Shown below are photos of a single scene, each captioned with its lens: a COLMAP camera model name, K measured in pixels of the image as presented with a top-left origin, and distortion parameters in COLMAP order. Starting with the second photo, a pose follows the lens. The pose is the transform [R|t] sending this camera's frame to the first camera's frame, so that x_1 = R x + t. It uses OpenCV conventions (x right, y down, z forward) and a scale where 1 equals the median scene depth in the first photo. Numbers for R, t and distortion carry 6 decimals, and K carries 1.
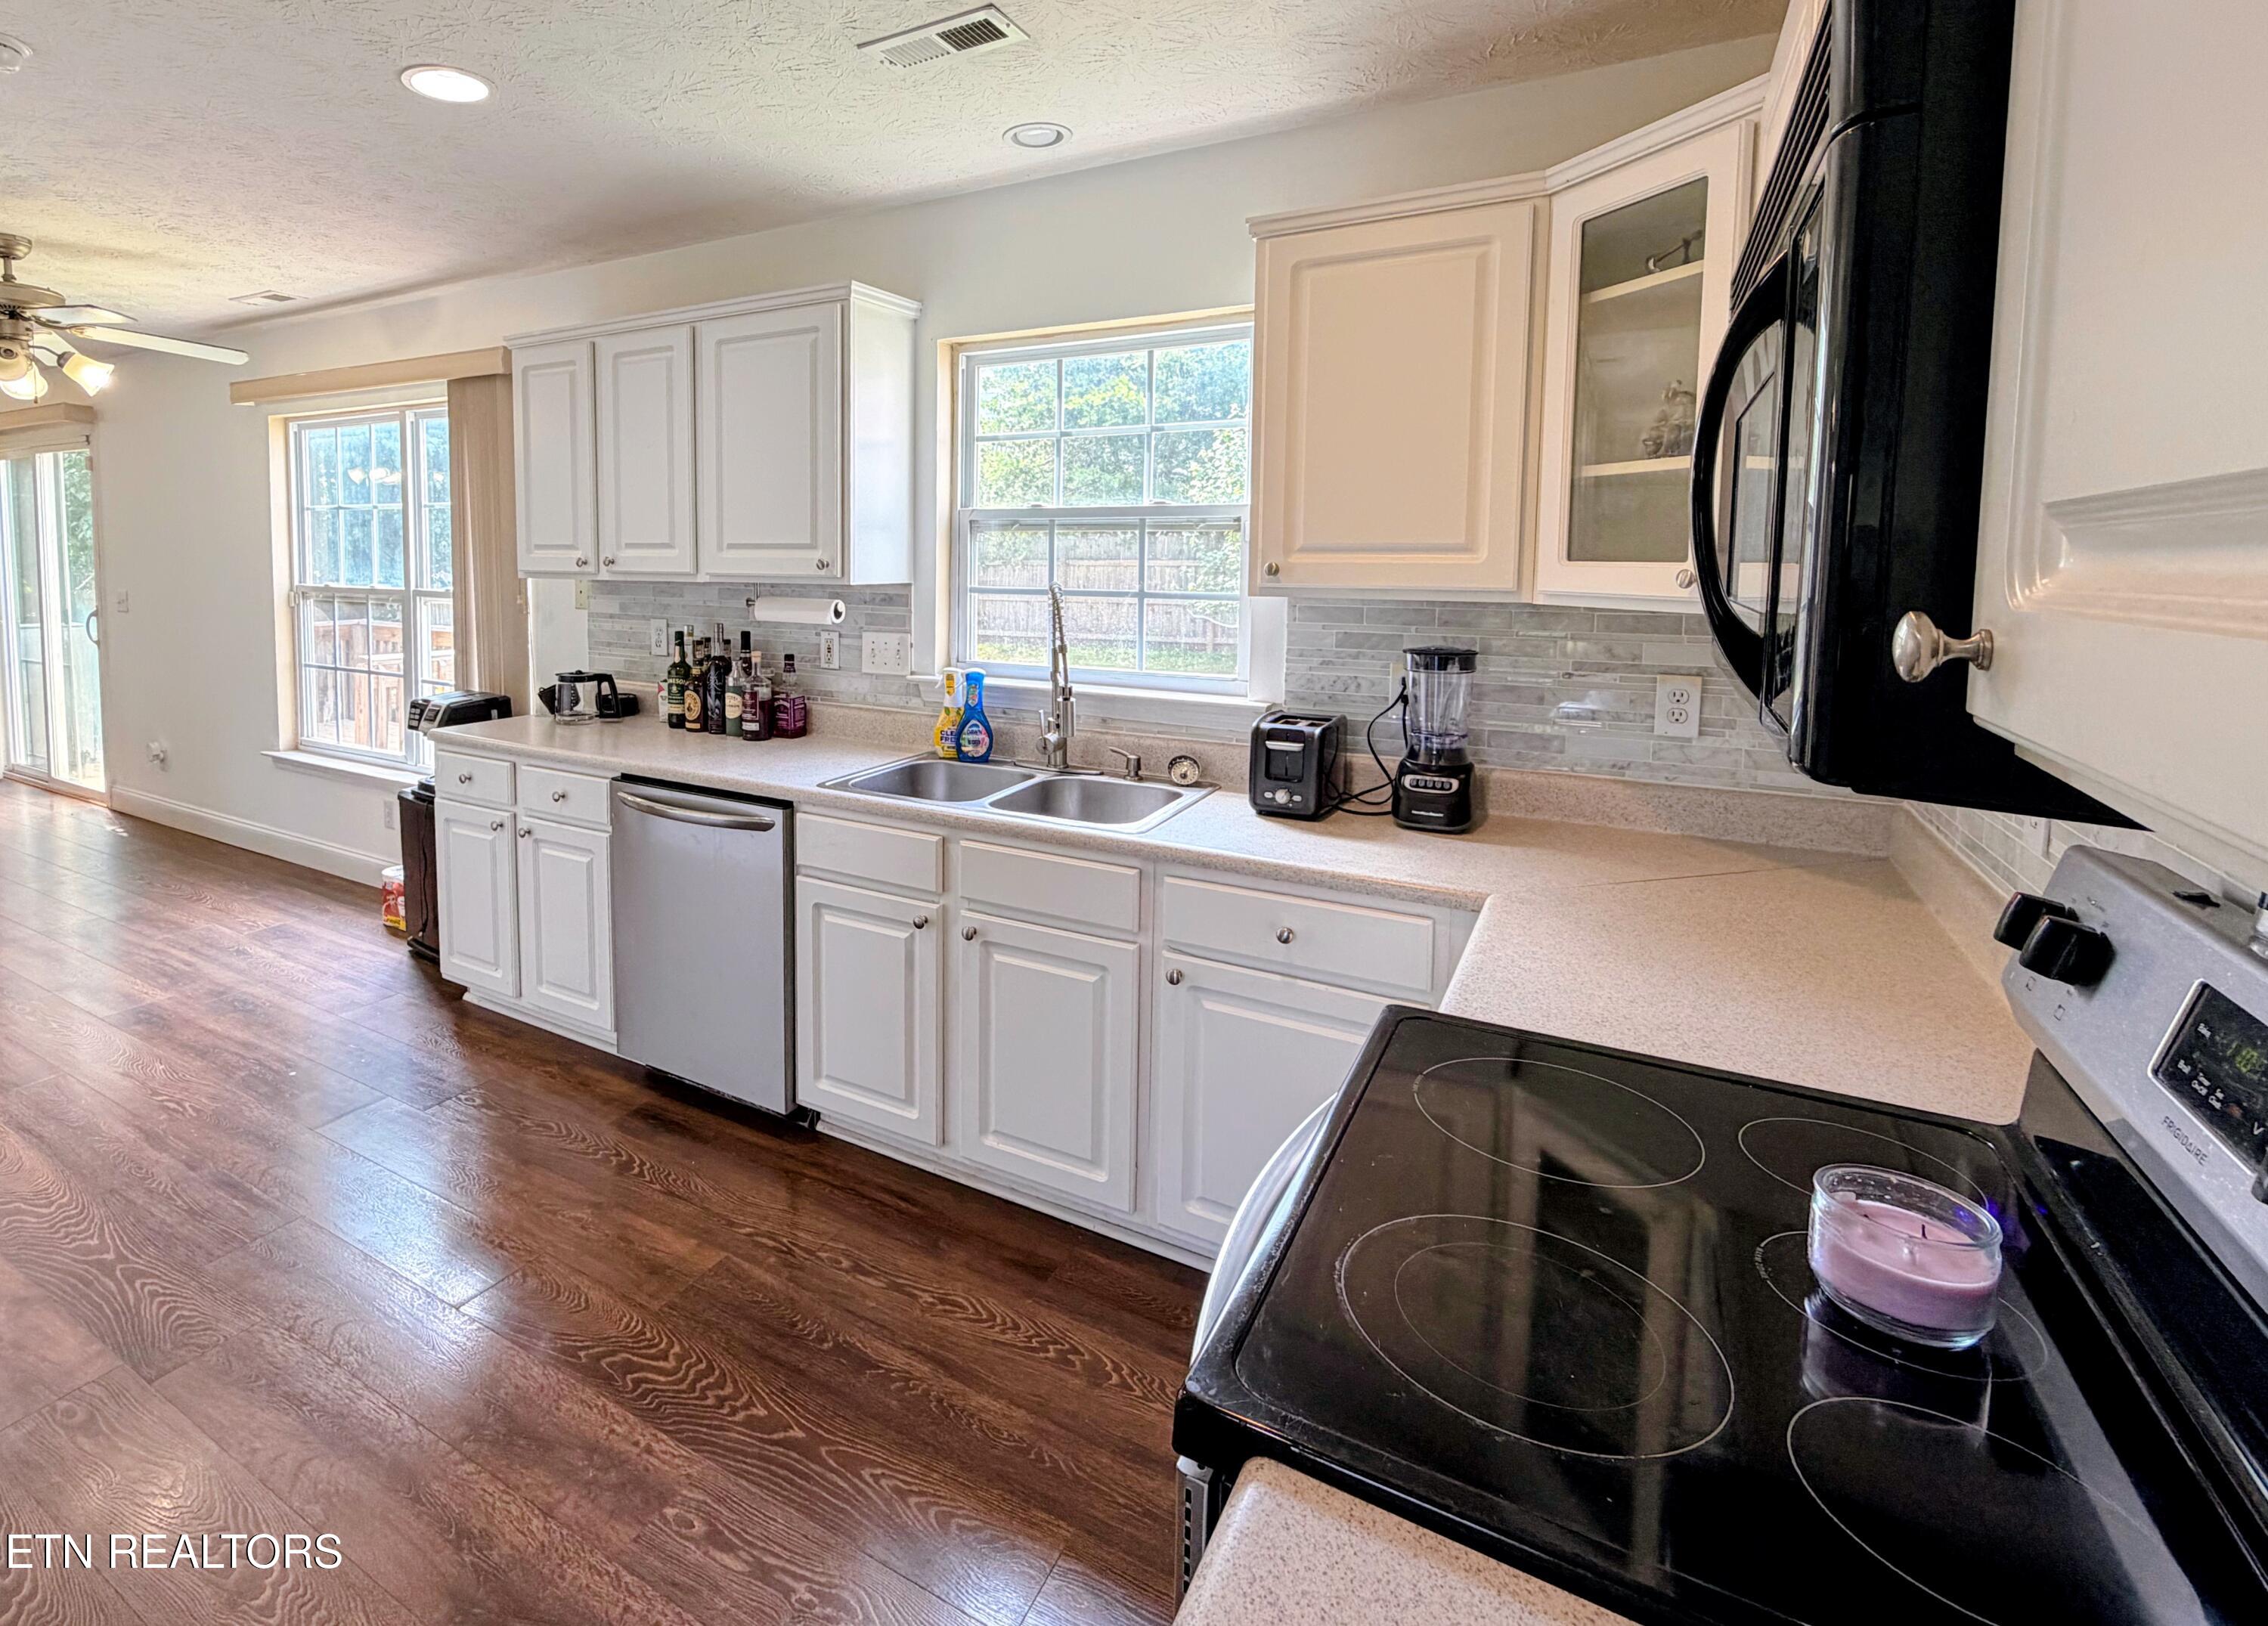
lens RADIAL K [[1093.3, 0, 945.5], [0, 1093.3, 641.9], [0, 0, 1]] dist [-0.001711, -0.000196]
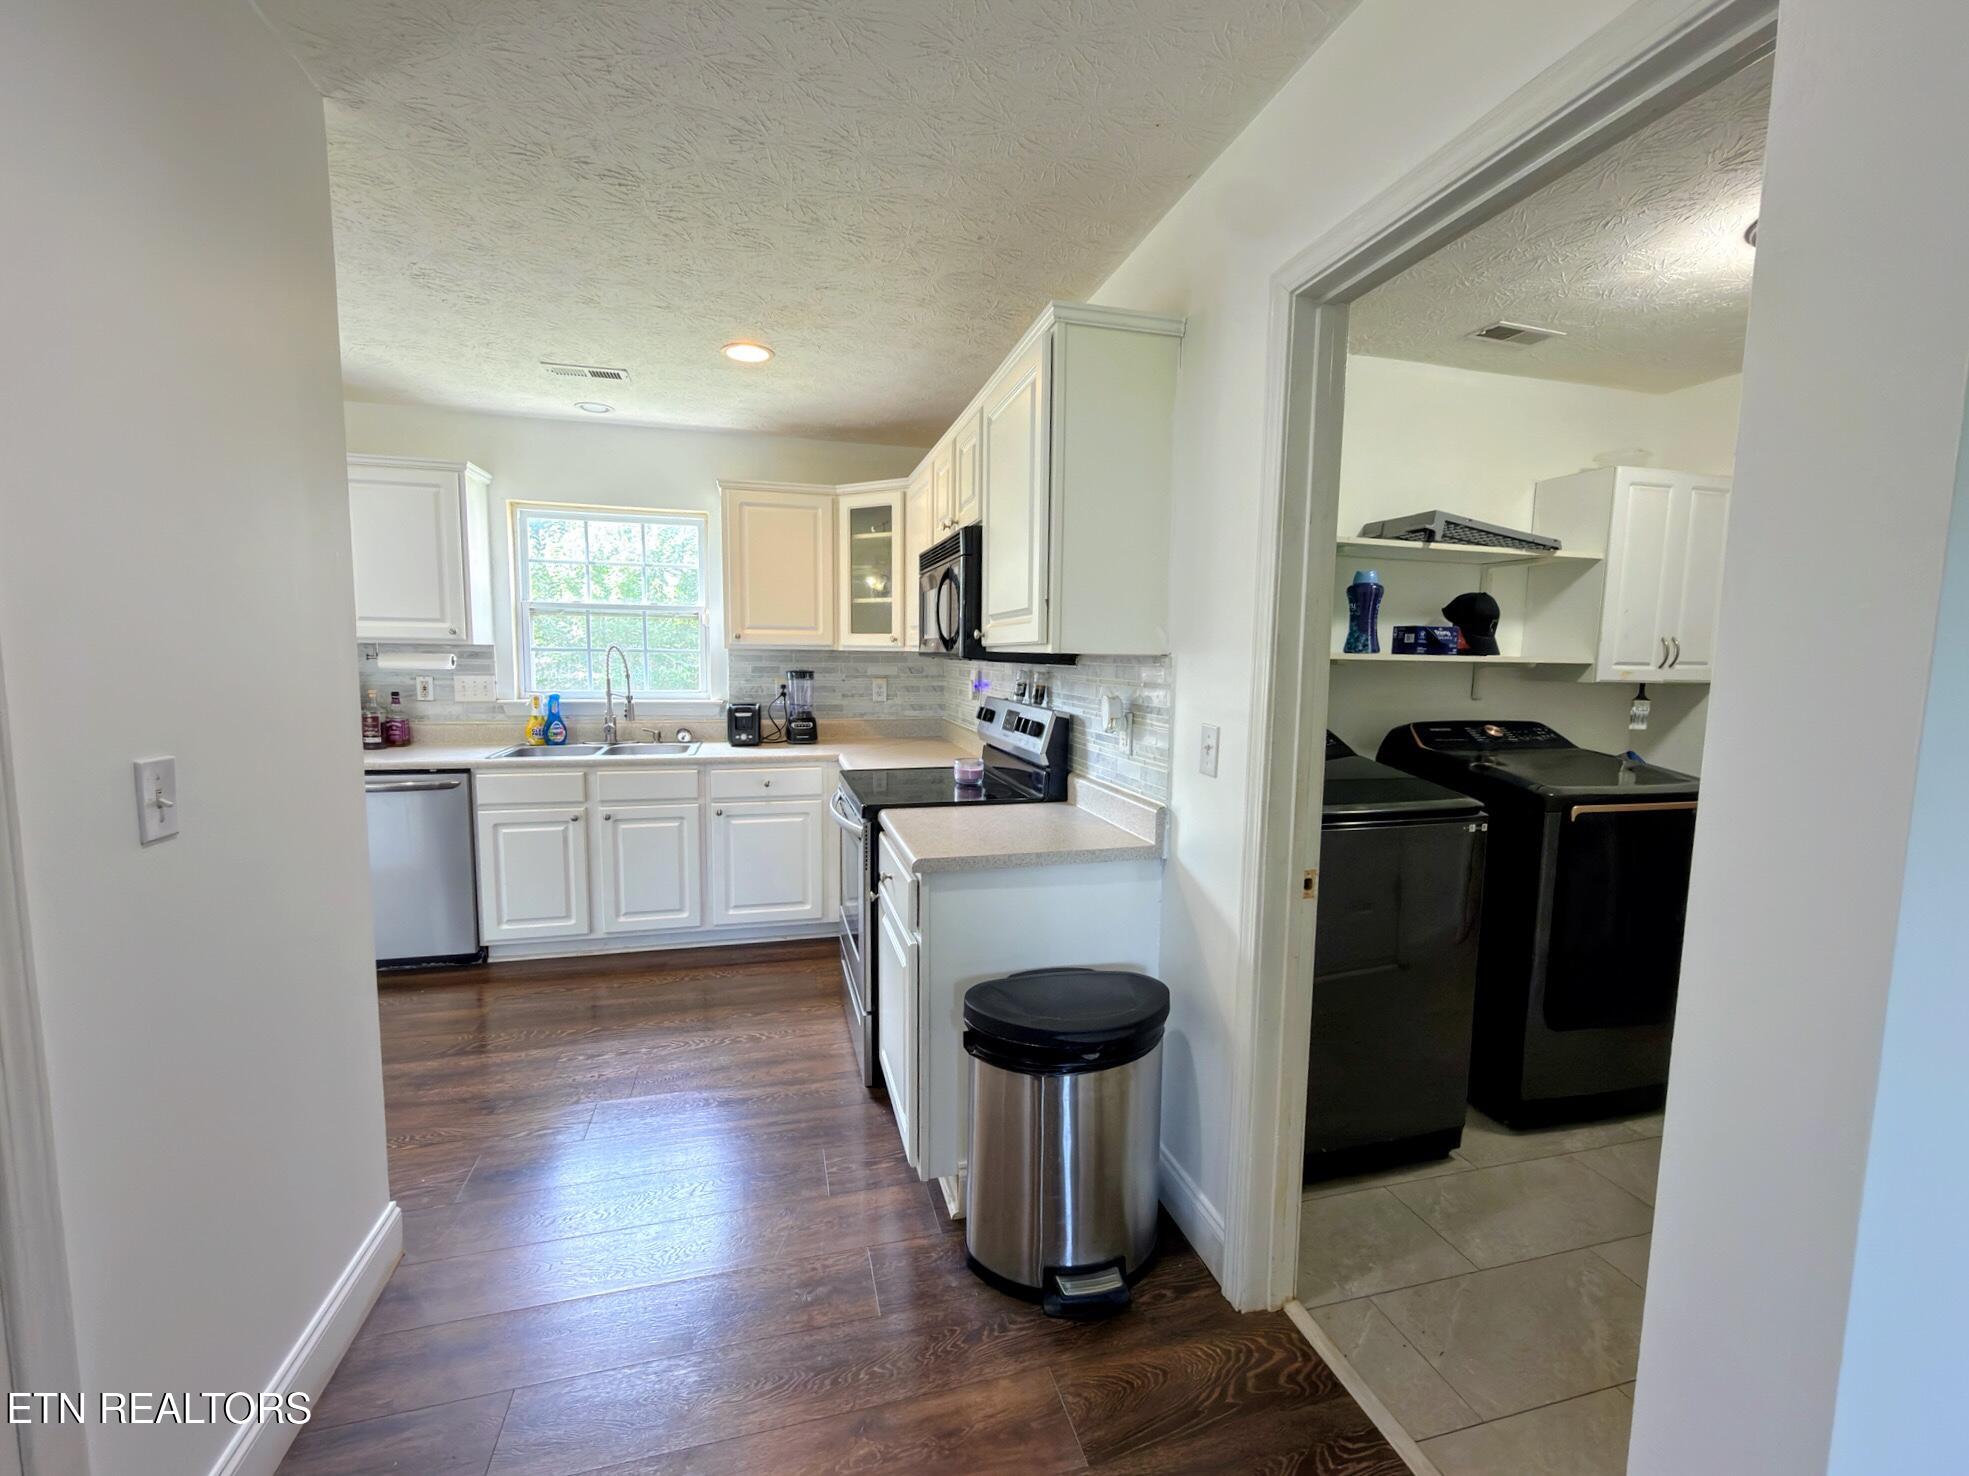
lens RADIAL K [[808.7, 0, 977.0], [0, 808.7, 740.0], [0, 0, 1]] dist [0.003574, 0.000482]
pose [[0.686937, -0.076092, 0.722722, -0.534764], [0.047970, 0.997082, 0.059383, 0.066066], [-0.725132, -0.006123, 0.688583, -0.476097]]
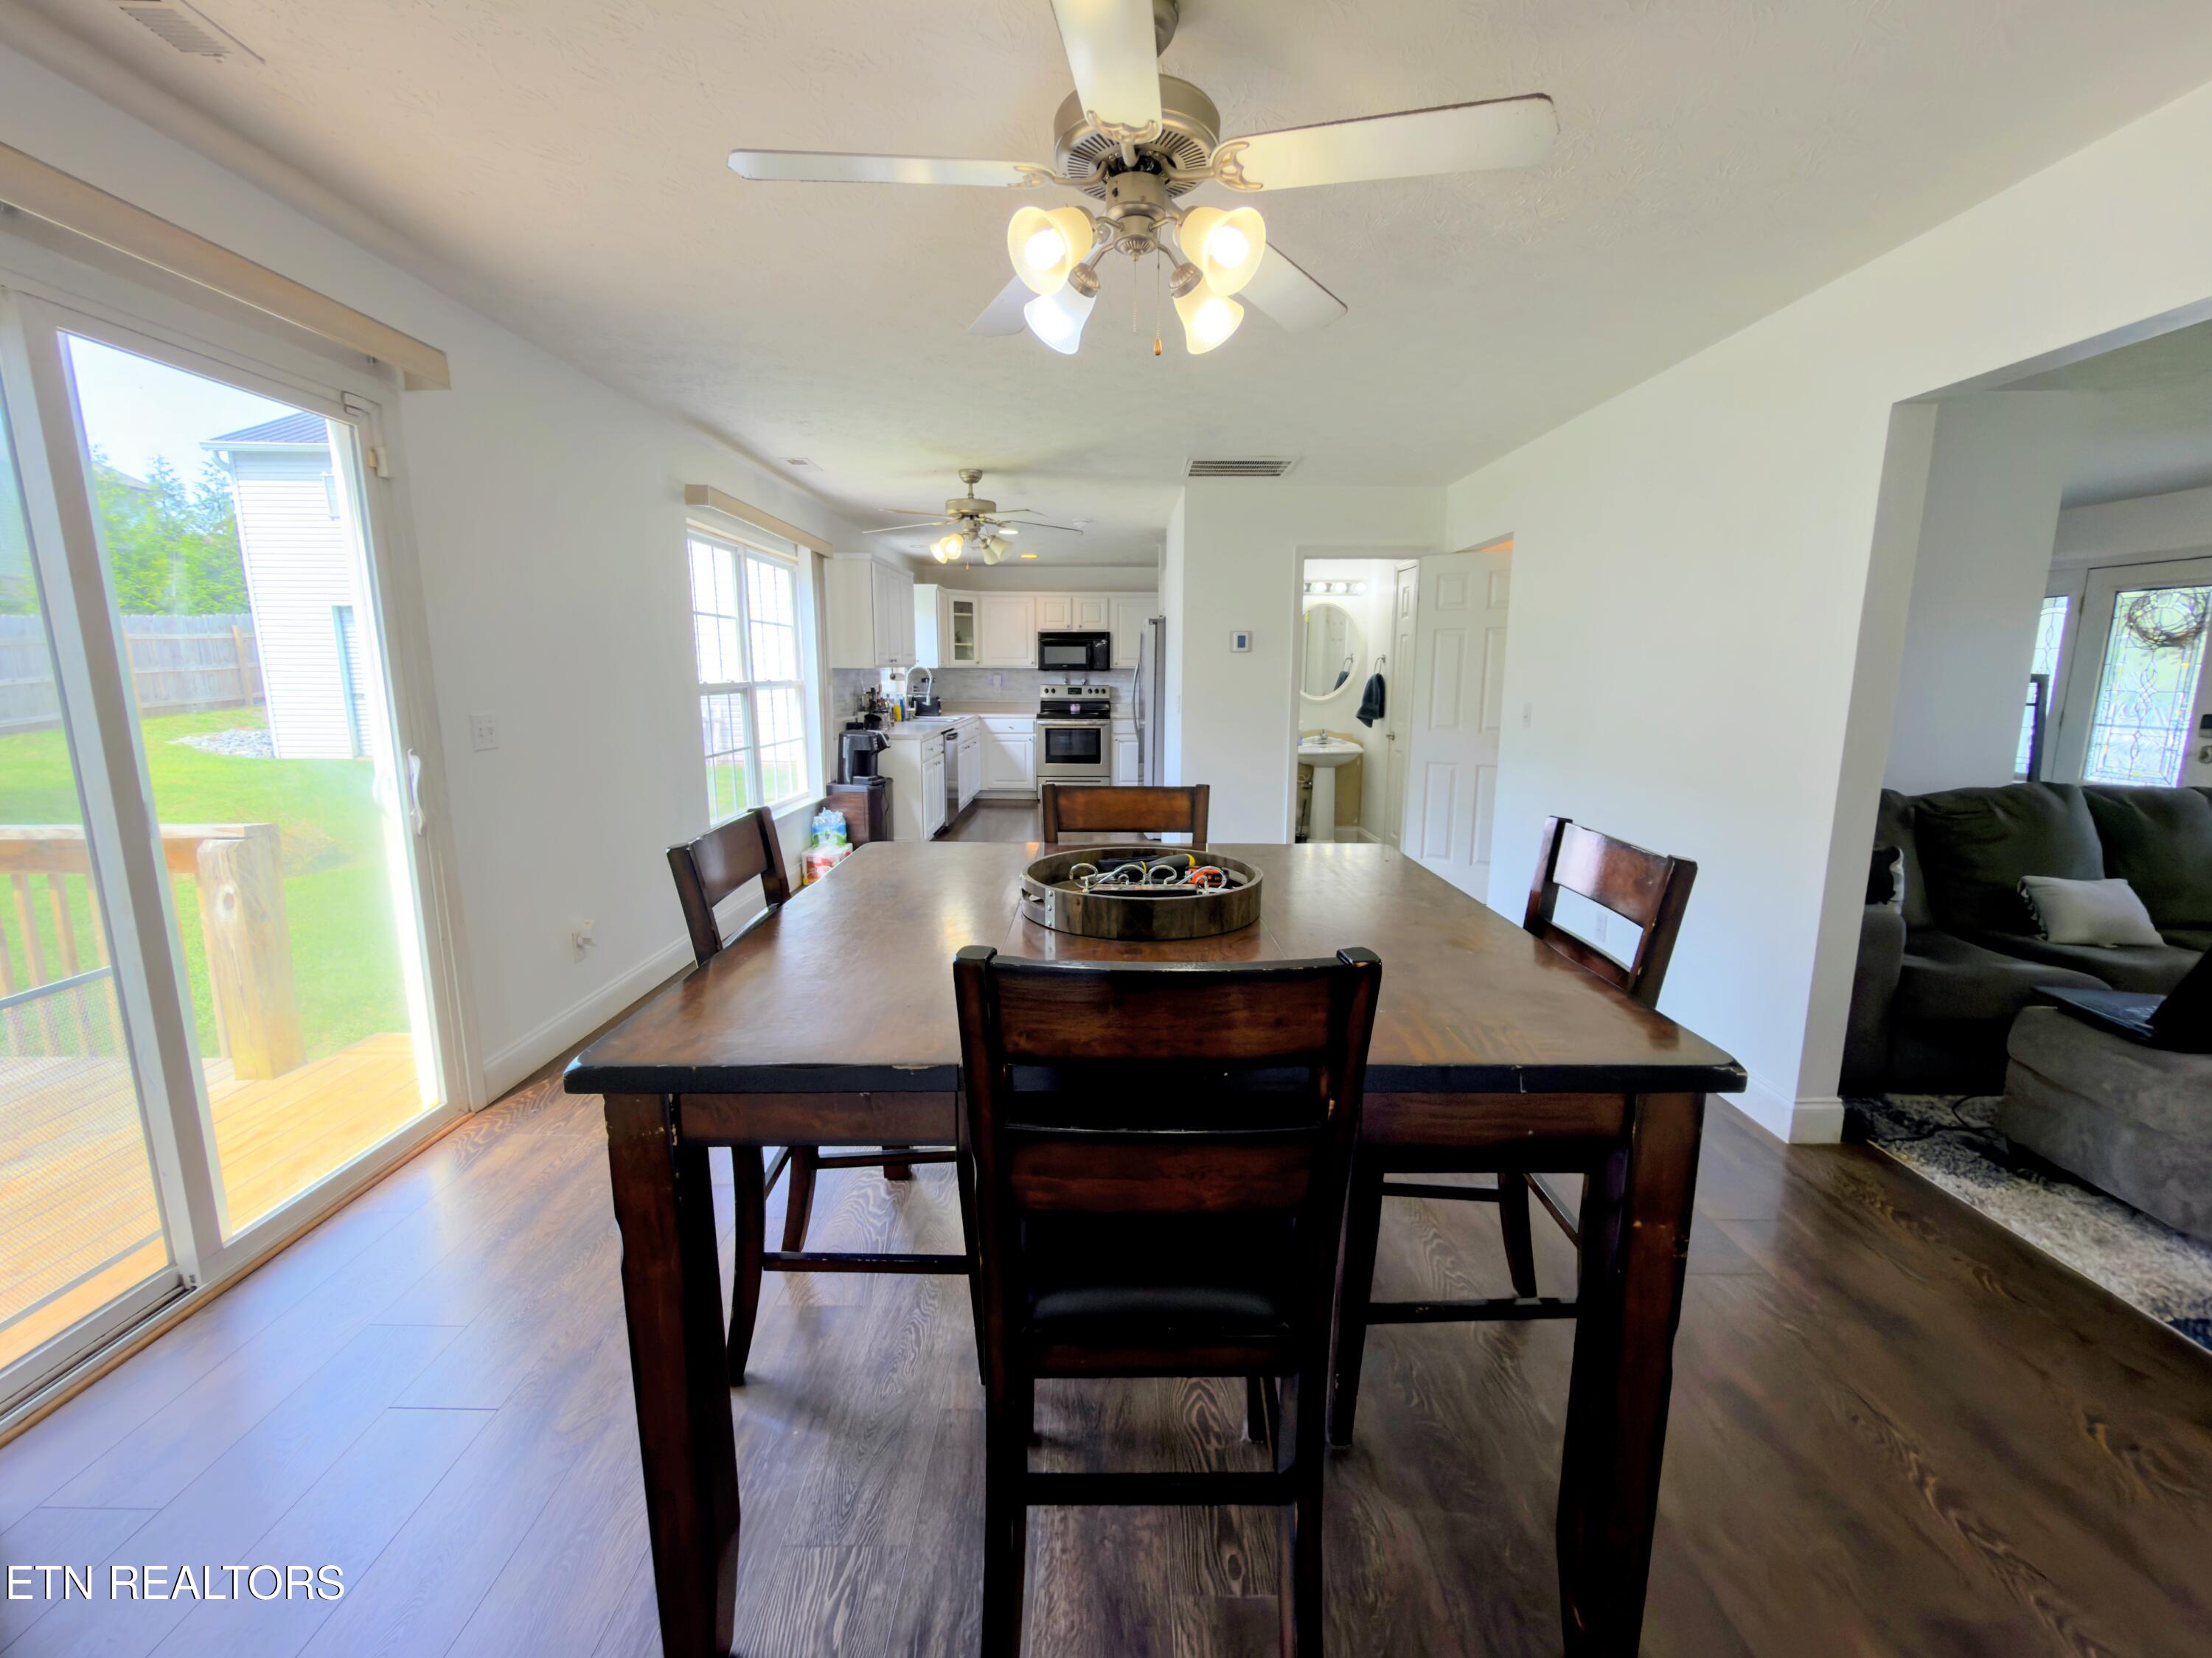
lens RADIAL K [[908.4, 0, 1097.4], [0, 908.4, 835.4], [0, 0, 1]] dist [0.003574, 0.000482]
pose [[-0.523854, -0.165271, 0.835621, -3.113558], [0.058164, 0.971767, 0.228661, -0.176442], [-0.849820, 0.168389, -0.499452, 2.269473]]
